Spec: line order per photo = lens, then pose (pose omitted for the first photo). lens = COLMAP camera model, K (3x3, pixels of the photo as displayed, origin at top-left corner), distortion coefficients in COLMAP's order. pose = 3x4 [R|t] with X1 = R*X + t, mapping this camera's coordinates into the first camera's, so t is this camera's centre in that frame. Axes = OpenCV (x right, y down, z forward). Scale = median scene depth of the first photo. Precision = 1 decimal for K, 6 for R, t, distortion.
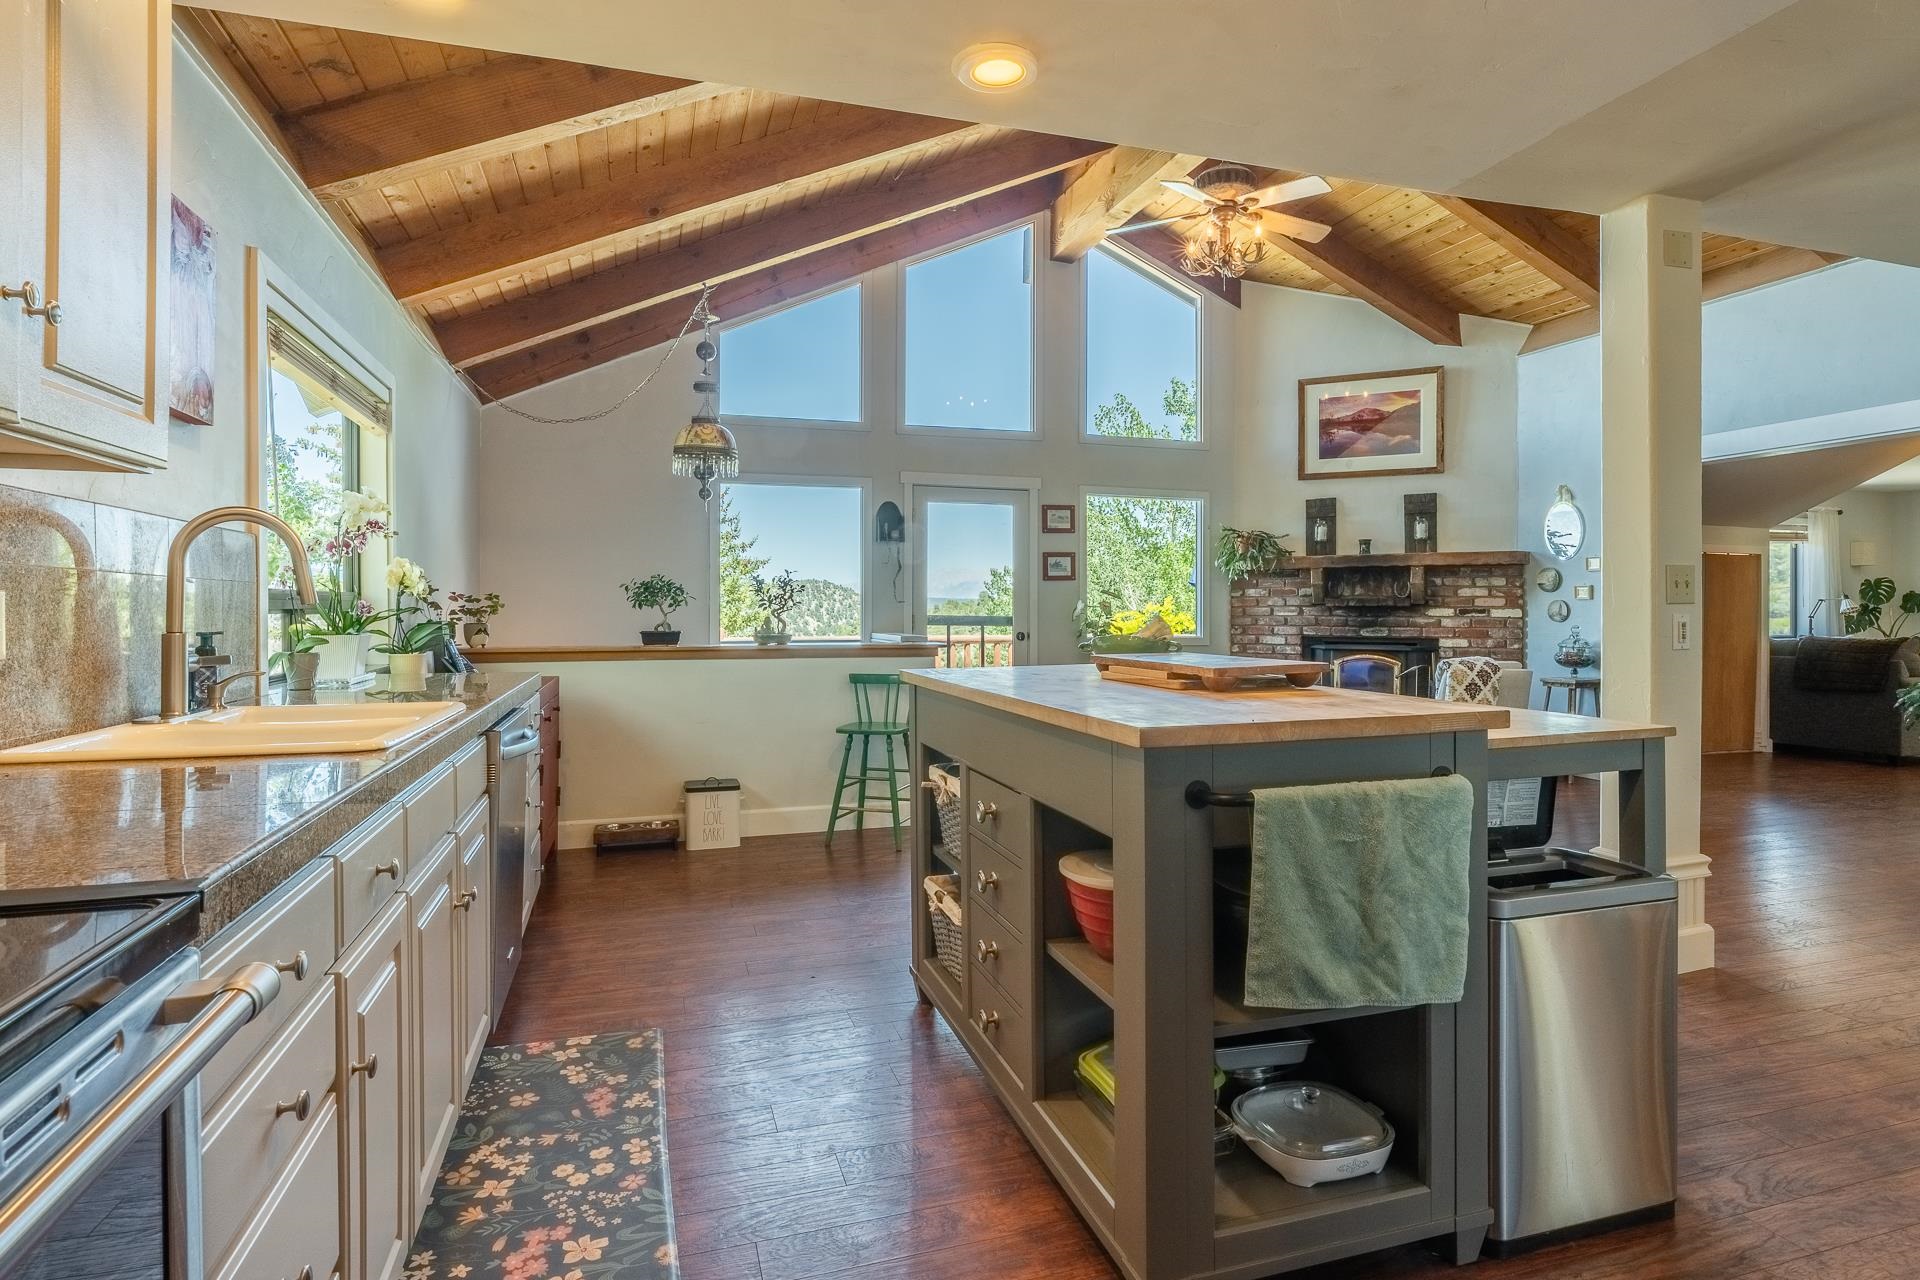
lens RADIAL K [[1033.6, 0, 953.5], [0, 1033.6, 613.8], [0, 0, 1]] dist [-0.002051, -0.001527]
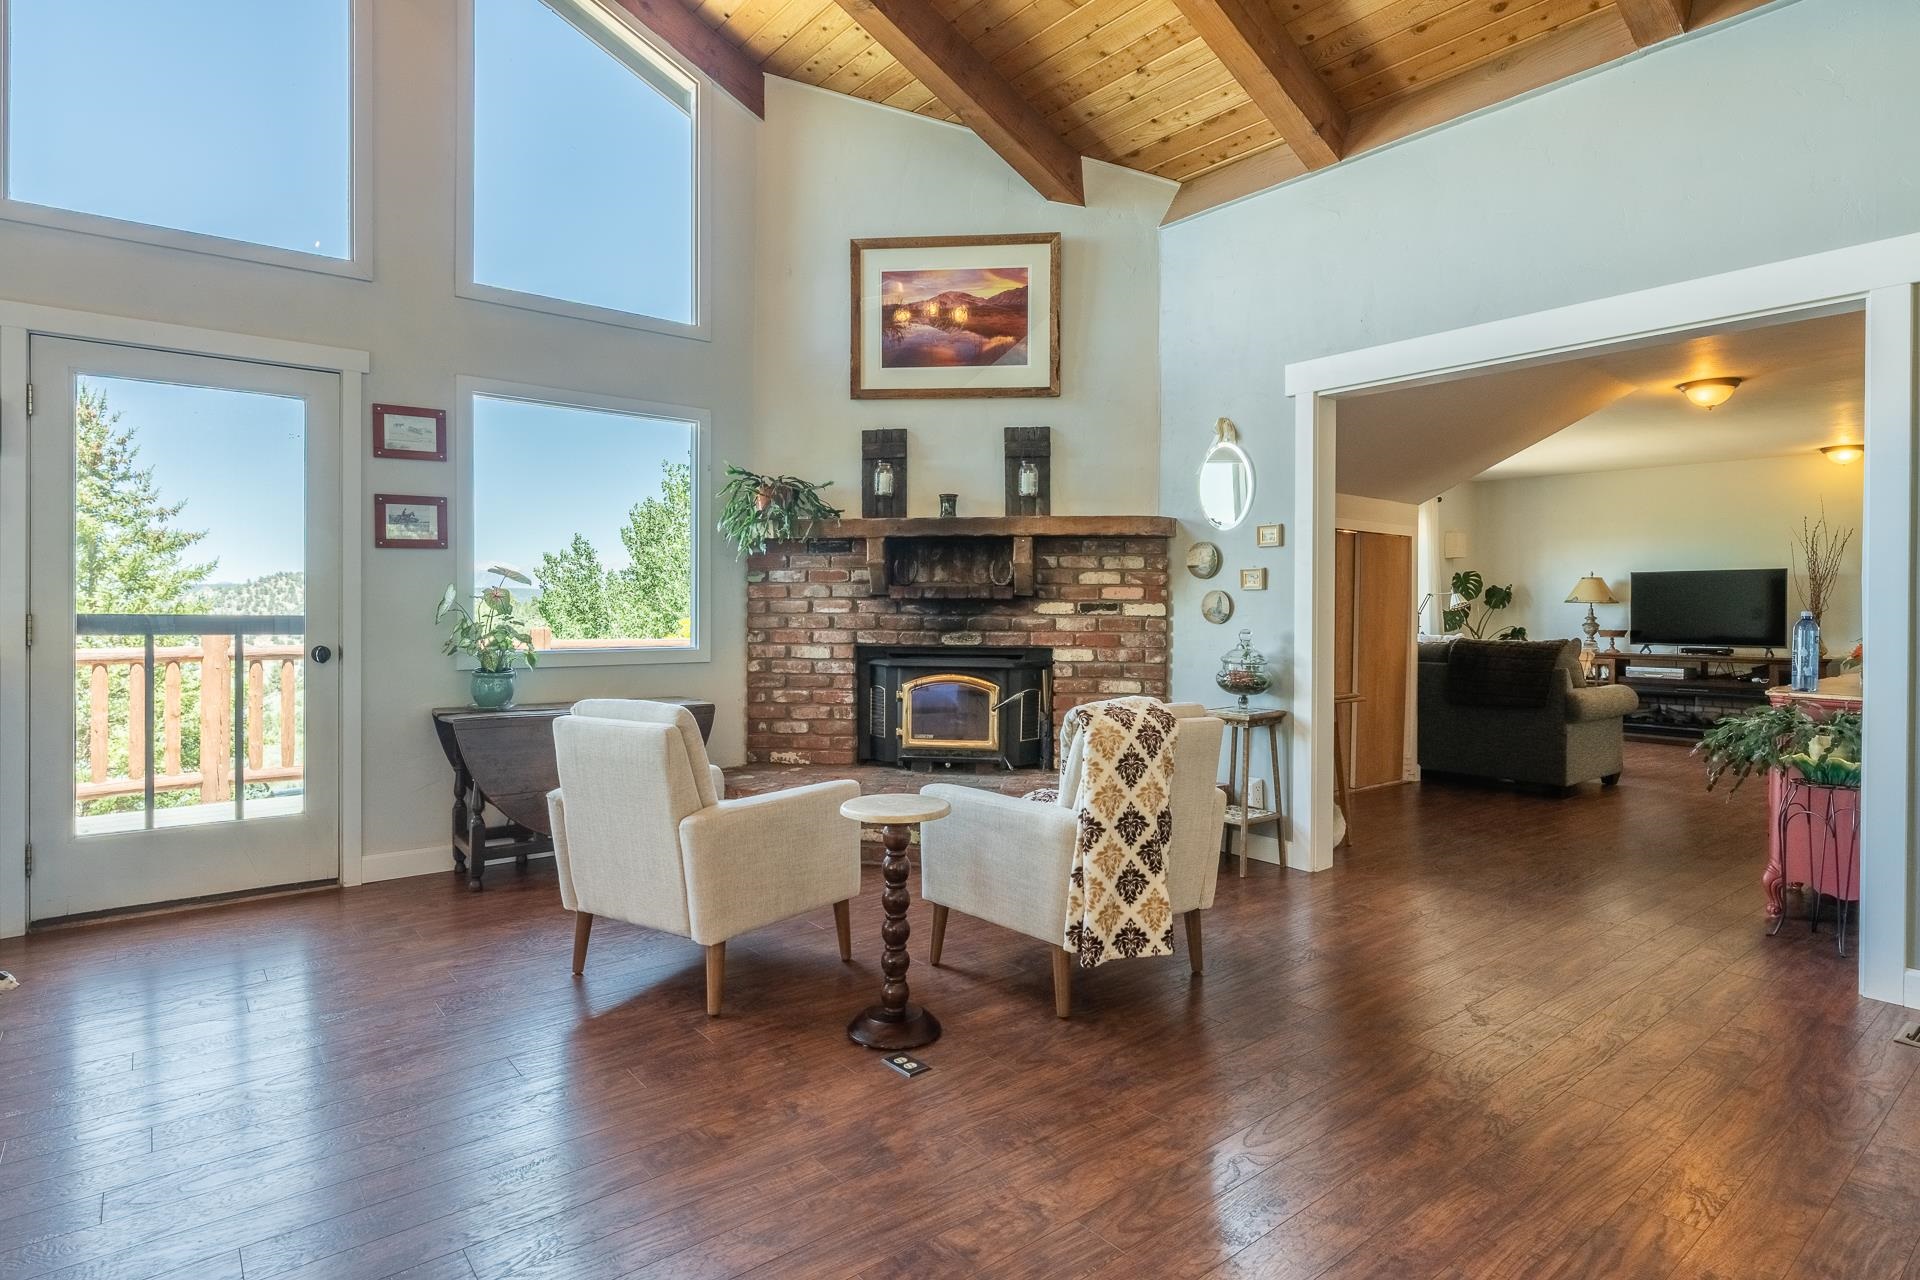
lens RADIAL K [[1033.6, 0, 981.8], [0, 1033.6, 610.8], [0, 0, 1]] dist [-0.002051, -0.001527]
pose [[0.925299, 0.000060, 0.379238, 0.177312], [-0.001422, 0.999994, 0.003313, -0.002094], [-0.379236, -0.003604, 0.925293, 0.405415]]
